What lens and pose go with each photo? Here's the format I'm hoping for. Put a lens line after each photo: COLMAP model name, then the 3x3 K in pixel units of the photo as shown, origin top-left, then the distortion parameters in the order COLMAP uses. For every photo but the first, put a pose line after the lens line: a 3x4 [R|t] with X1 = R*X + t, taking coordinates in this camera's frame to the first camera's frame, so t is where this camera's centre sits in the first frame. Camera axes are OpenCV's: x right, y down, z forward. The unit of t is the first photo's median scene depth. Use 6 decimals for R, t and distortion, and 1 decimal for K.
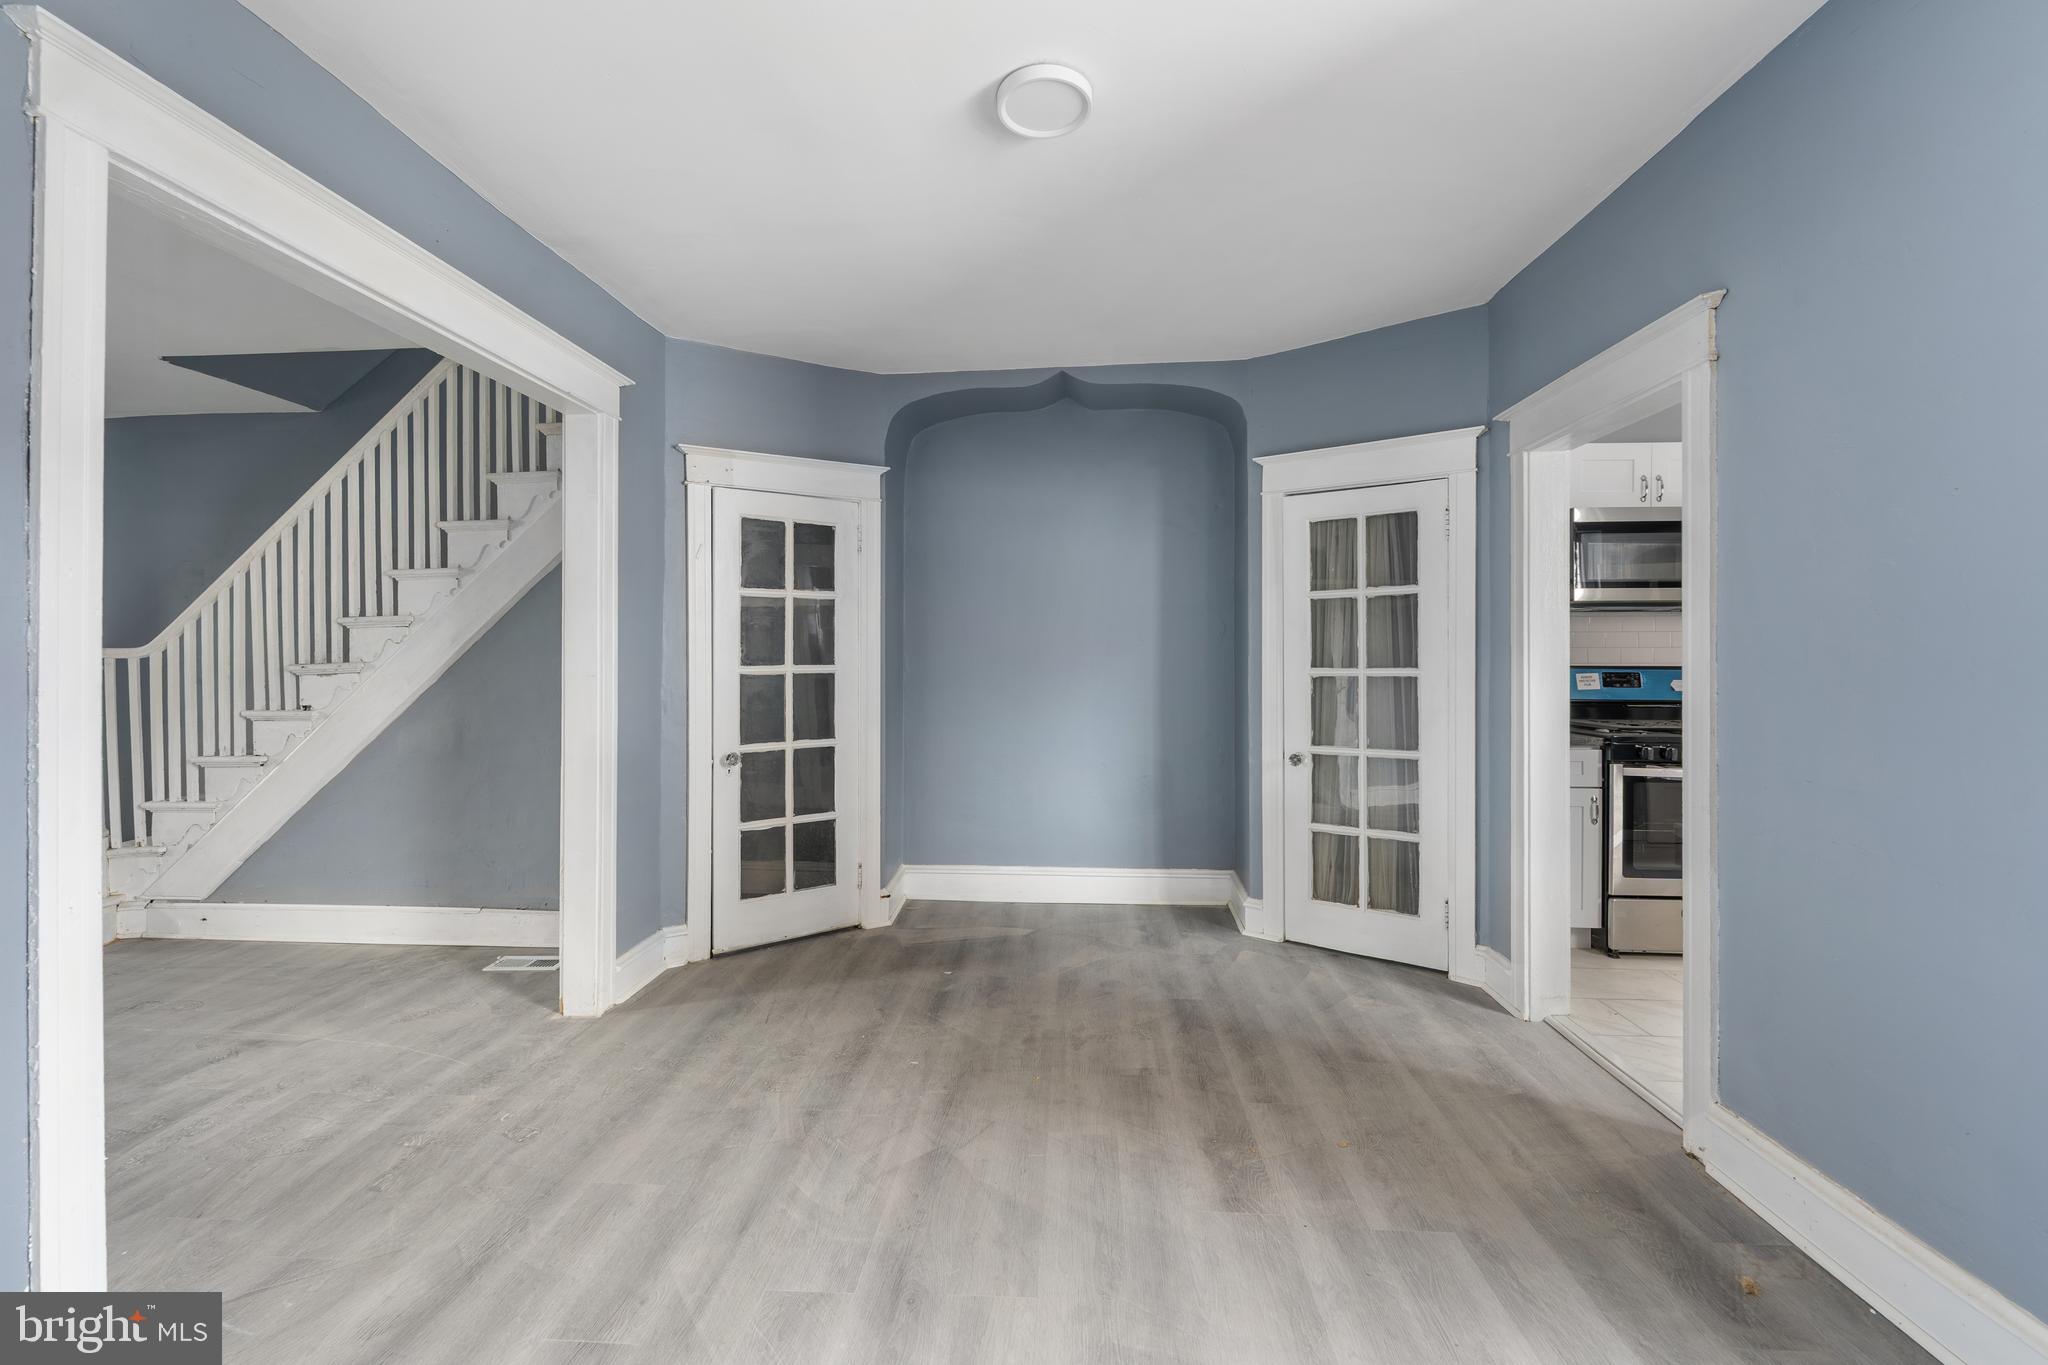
lens RADIAL K [[845.8, 0, 1021.5], [0, 845.8, 660.5], [0, 0, 1]] dist [-0.000826, -0.000509]
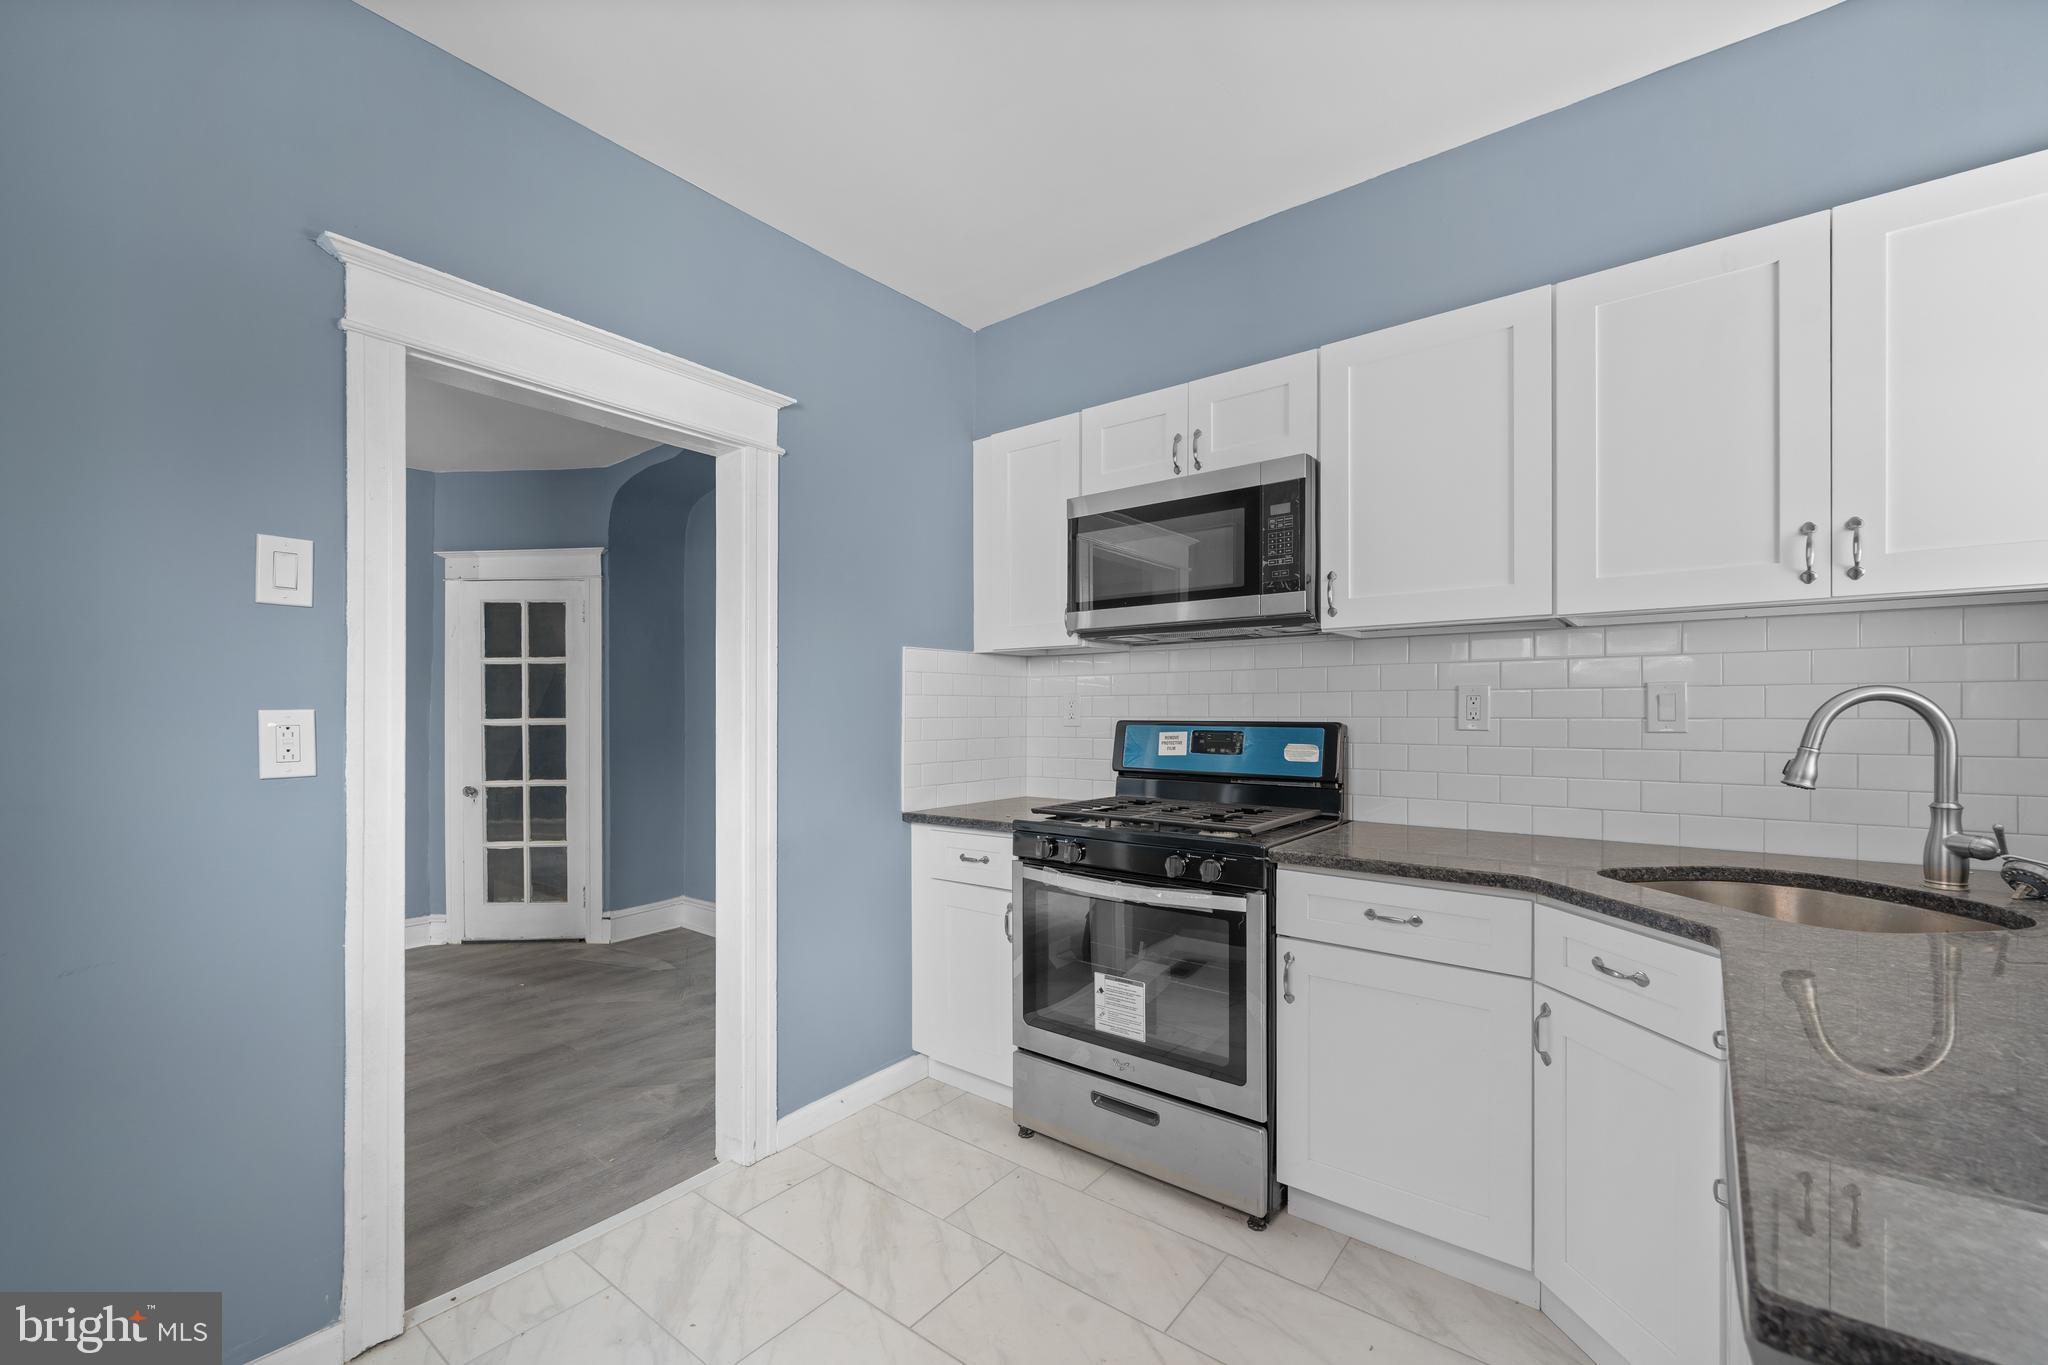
lens RADIAL K [[844.0, 0, 1020.0], [0, 844.0, 708.7], [0, 0, 1]] dist [-0.000285, -0.000299]
pose [[0.825619, -0.004834, -0.564207, 1.038440], [0.003195, 0.999987, -0.003893, -0.001331], [0.564219, 0.001411, 0.825624, 0.396500]]
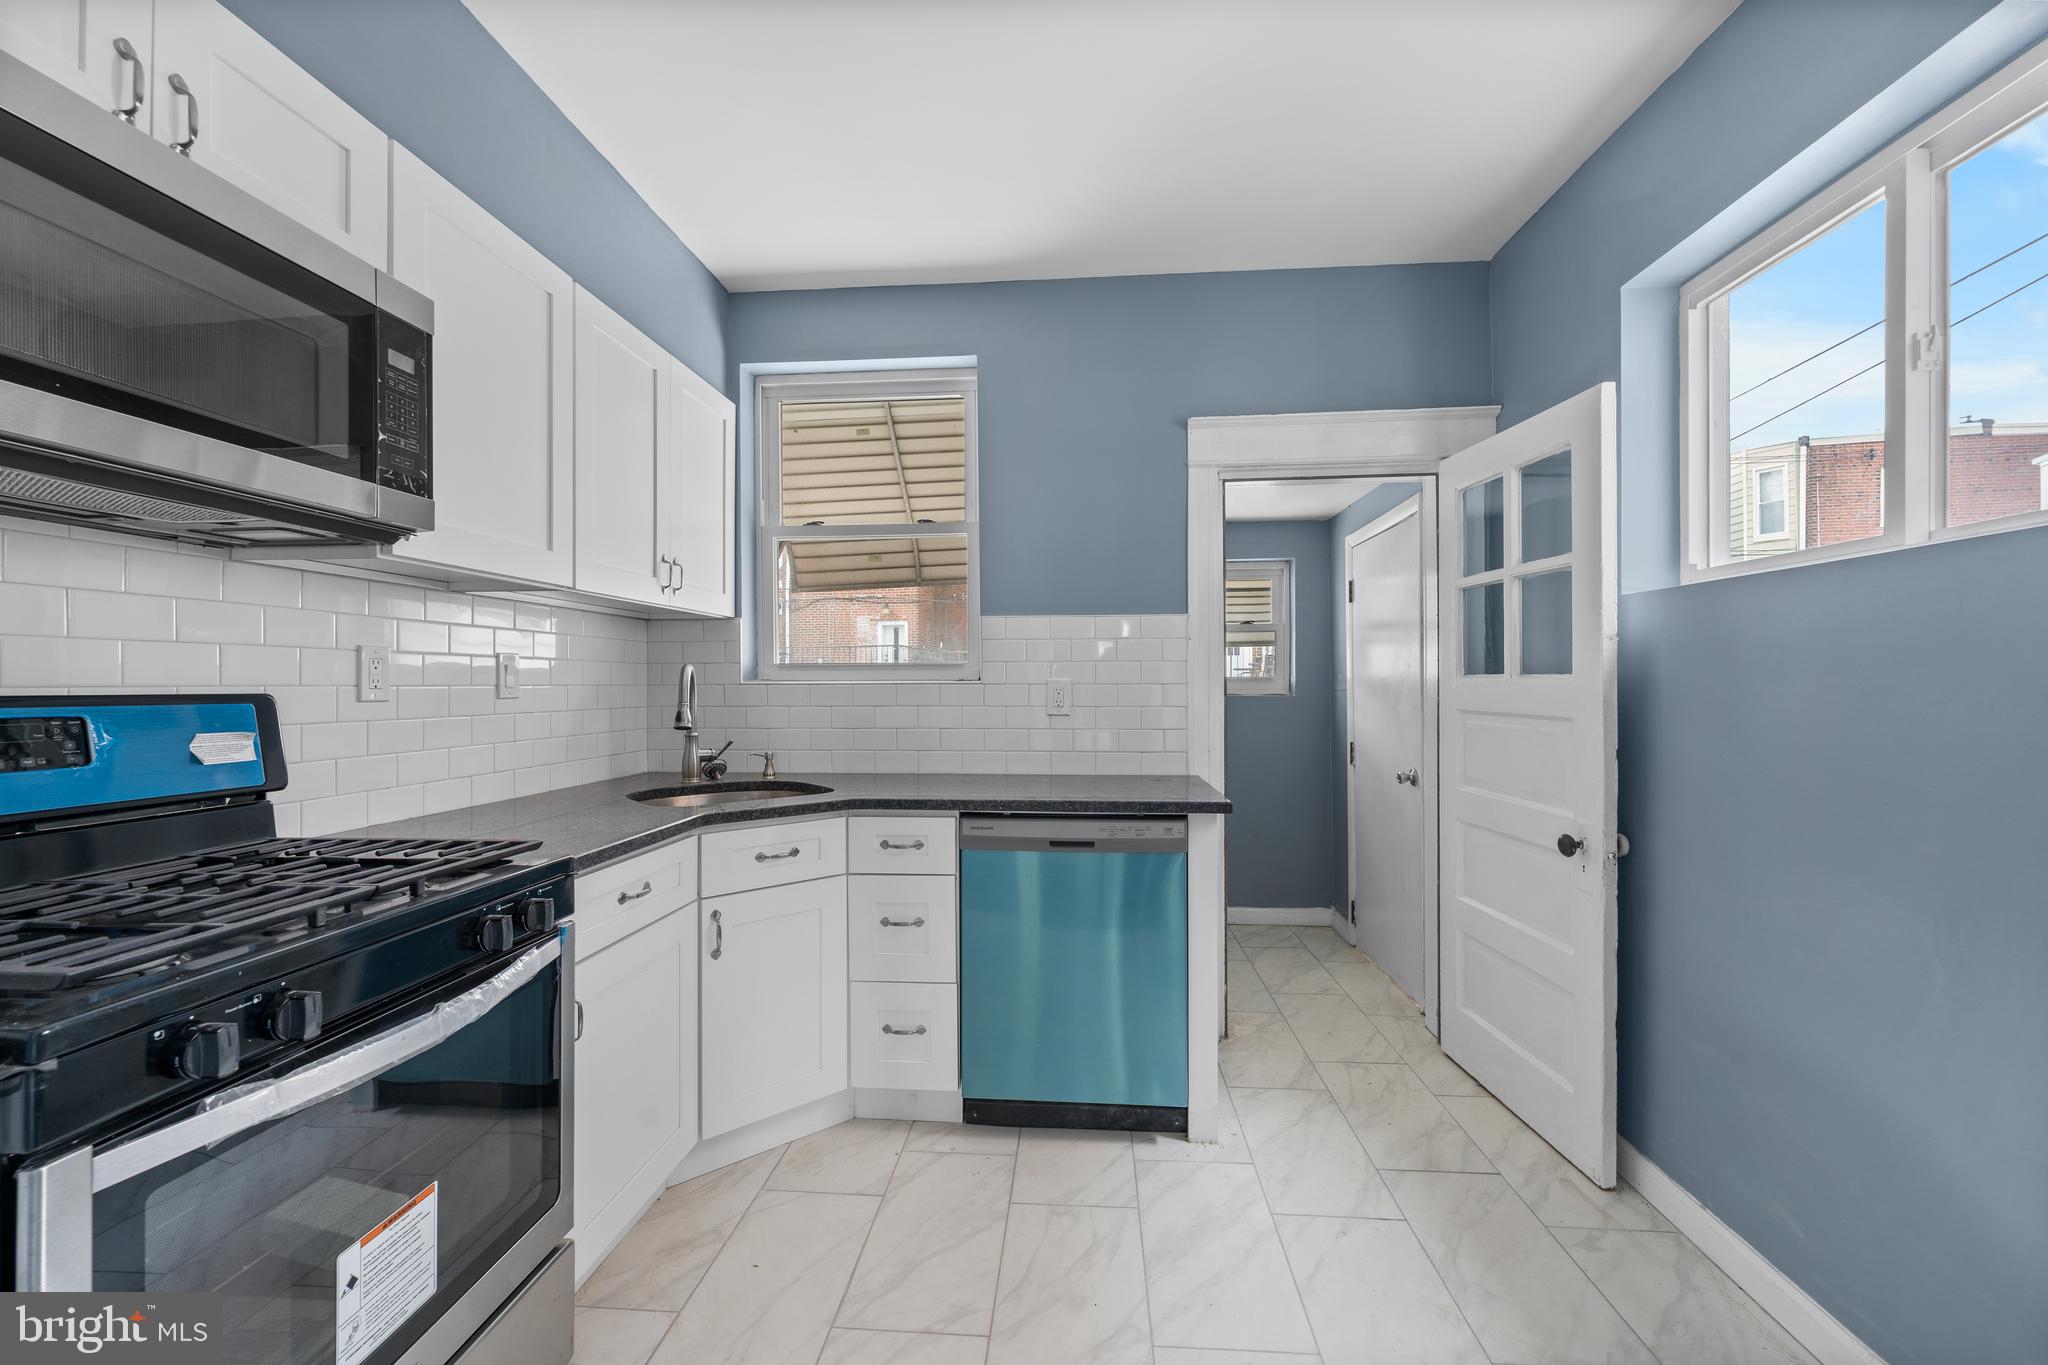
lens RADIAL K [[831.8, 0, 1025.0], [0, 831.8, 680.6], [0, 0, 1]] dist [0.000094, -0.000557]
pose [[0.009265, 0.002456, 0.999954, 0.467896], [0.002333, 0.999994, -0.002477, 0.003034], [-0.999954, 0.002356, 0.009259, 0.709705]]
